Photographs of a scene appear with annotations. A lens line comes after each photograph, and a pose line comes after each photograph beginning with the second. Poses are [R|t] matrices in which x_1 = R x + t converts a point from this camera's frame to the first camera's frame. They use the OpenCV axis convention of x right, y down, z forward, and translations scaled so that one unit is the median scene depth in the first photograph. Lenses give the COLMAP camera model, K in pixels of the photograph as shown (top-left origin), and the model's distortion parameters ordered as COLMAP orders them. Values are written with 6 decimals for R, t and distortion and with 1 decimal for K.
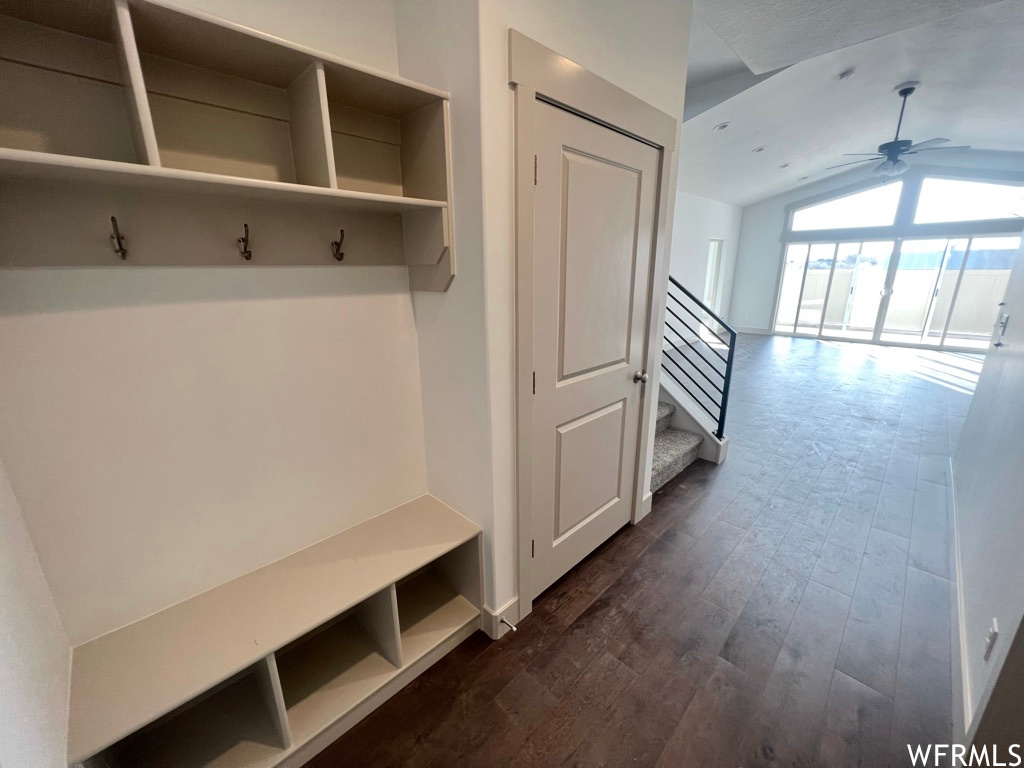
lens RADIAL K [[409.2, 0, 512.2], [0, 409.2, 388.1], [0, 0, 1]] dist [-0.008017, 0.001585]
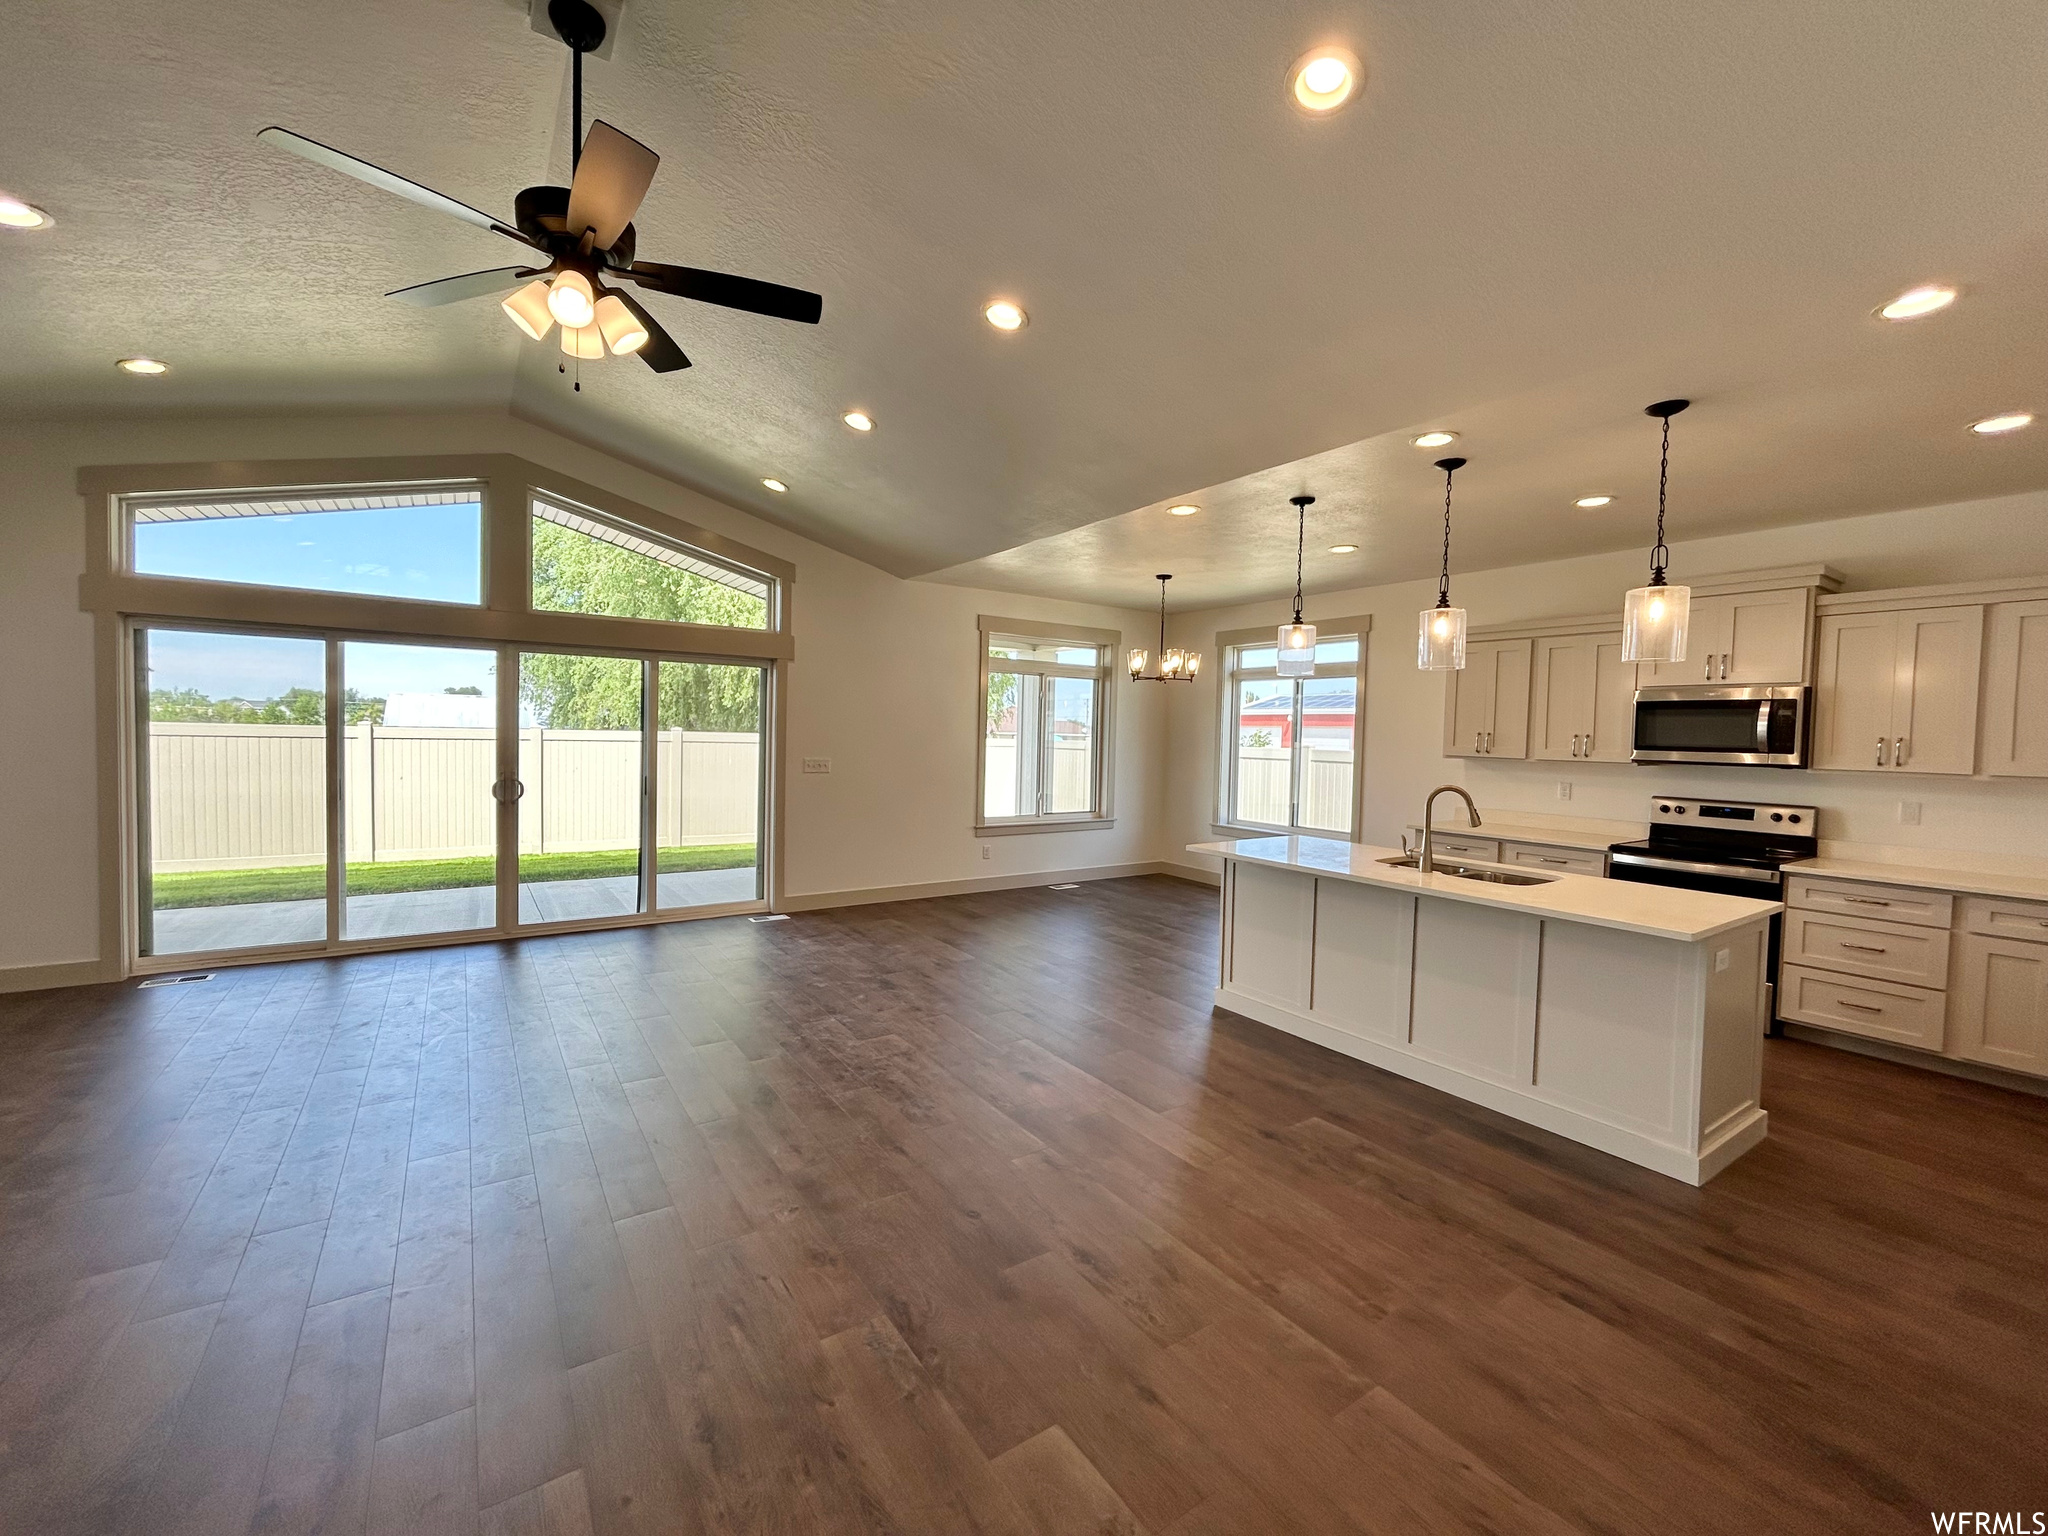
lens RADIAL K [[827.4, 0, 1027.6], [0, 827.4, 773.3], [0, 0, 1]] dist [-0.002926, 0.001187]
pose [[0.173060, -0.043949, 0.983930, 0.308352], [0.241599, 0.970376, 0.000850, -0.152681], [-0.954820, 0.237569, 0.178551, 0.462597]]
